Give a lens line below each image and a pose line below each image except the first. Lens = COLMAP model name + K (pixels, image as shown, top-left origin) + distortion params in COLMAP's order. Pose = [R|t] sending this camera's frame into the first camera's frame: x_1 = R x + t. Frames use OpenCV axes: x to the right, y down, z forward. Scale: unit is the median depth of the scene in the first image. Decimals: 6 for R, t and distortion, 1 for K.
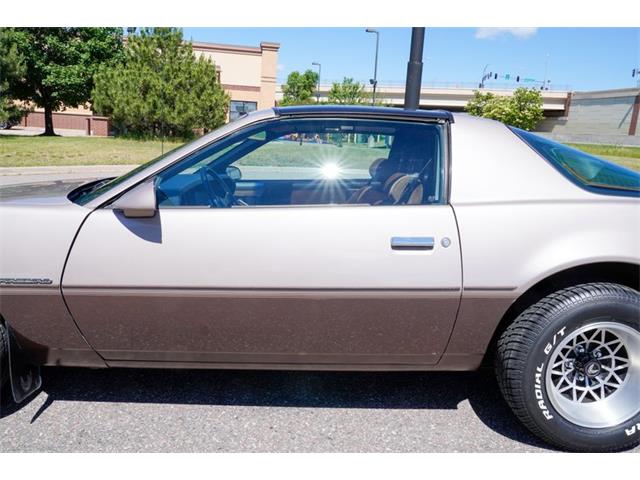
lens RADIAL K [[535.1, 0, 317.4], [0, 535.1, 238.4], [0, 0, 1]] dist [-0.107804, 0.149100]
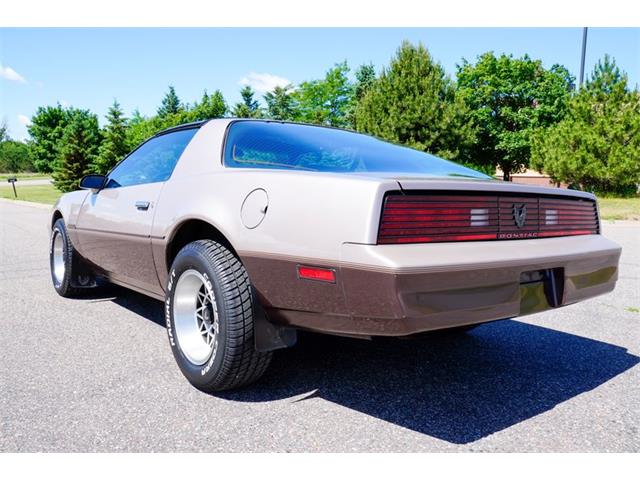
lens RADIAL K [[535.1, 0, 317.4], [0, 535.1, 238.4], [0, 0, 1]] dist [-0.107804, 0.149100]
pose [[0.610181, 0.035537, -0.791465, 0.161231], [-0.132910, 0.989427, -0.058042, 0.011701], [0.781034, 0.140610, 0.608452, 0.045678]]
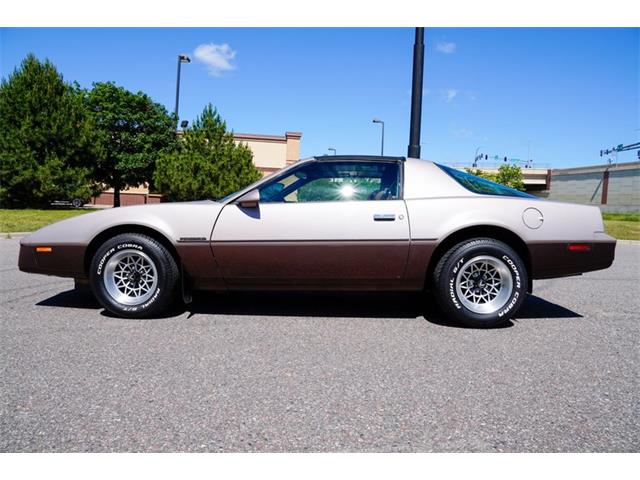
lens RADIAL K [[478.0, 0, 316.3], [0, 478.0, 239.2], [0, 0, 1]] dist [-0.148708, 0.116051]
pose [[0.999184, -0.014721, -0.037622, -0.001167], [0.009576, 0.991009, -0.133449, 0.031328], [0.039249, 0.132980, 0.990341, -0.074752]]
